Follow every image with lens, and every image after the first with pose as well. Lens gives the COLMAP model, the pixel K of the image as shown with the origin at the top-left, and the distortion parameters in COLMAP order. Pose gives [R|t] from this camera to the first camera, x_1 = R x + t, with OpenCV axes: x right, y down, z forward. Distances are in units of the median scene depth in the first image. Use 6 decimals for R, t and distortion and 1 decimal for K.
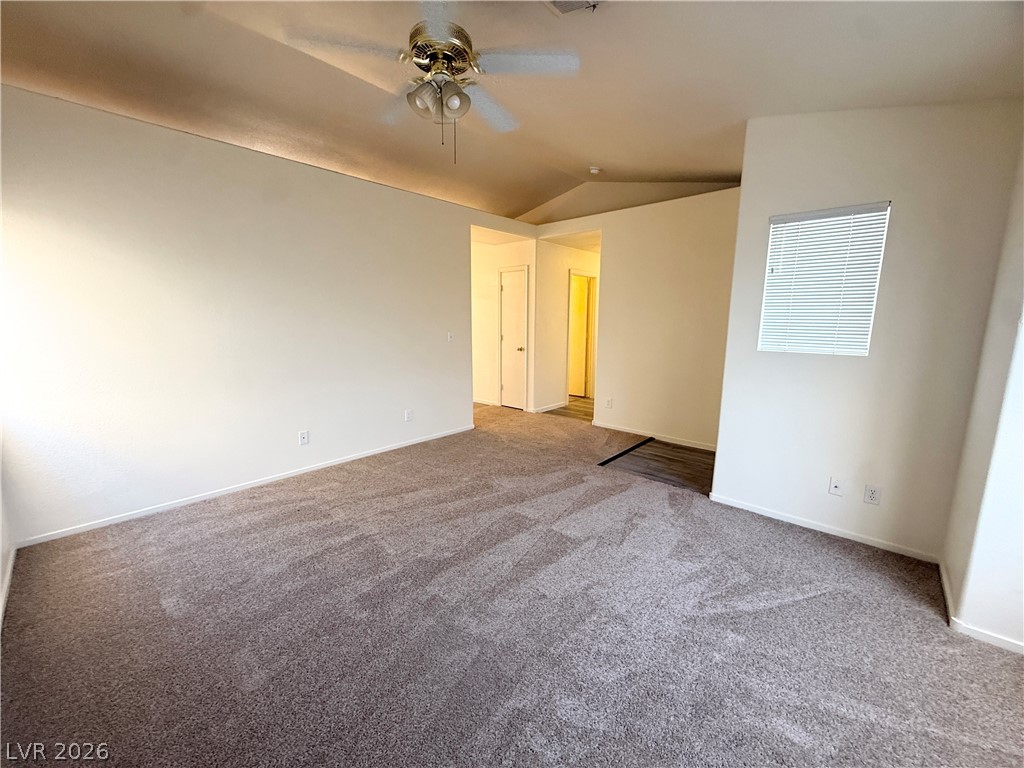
lens RADIAL K [[409.3, 0, 510.3], [0, 409.3, 385.0], [0, 0, 1]] dist [-0.000180, -0.000013]
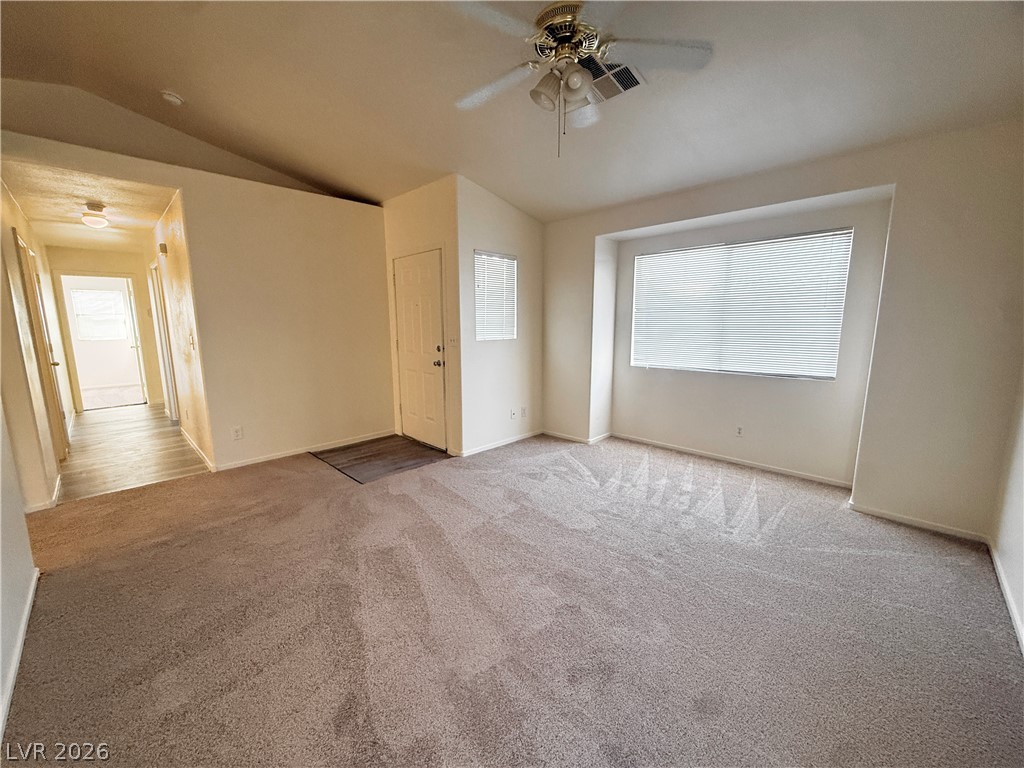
lens RADIAL K [[409.3, 0, 510.3], [0, 409.3, 385.0], [0, 0, 1]] dist [-0.000180, -0.000013]
pose [[0.037373, -0.162962, 0.985924, -0.667228], [0.165773, 0.973954, 0.154700, -0.107101], [-0.985456, 0.157658, 0.063415, 0.644513]]
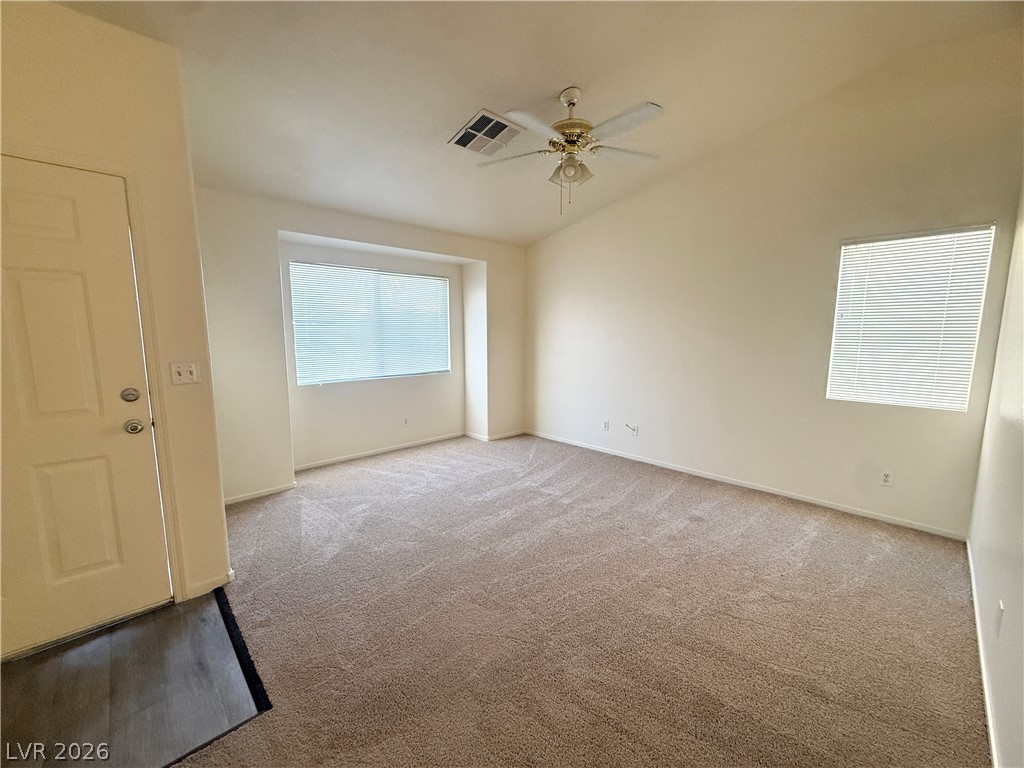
lens RADIAL K [[409.3, 0, 510.3], [0, 409.3, 385.0], [0, 0, 1]] dist [-0.000180, -0.000013]
pose [[-0.998110, -0.012836, 0.060091, -0.029185], [0.004816, 0.958589, 0.284752, -0.223051], [-0.061257, 0.284503, -0.956716, 1.380390]]
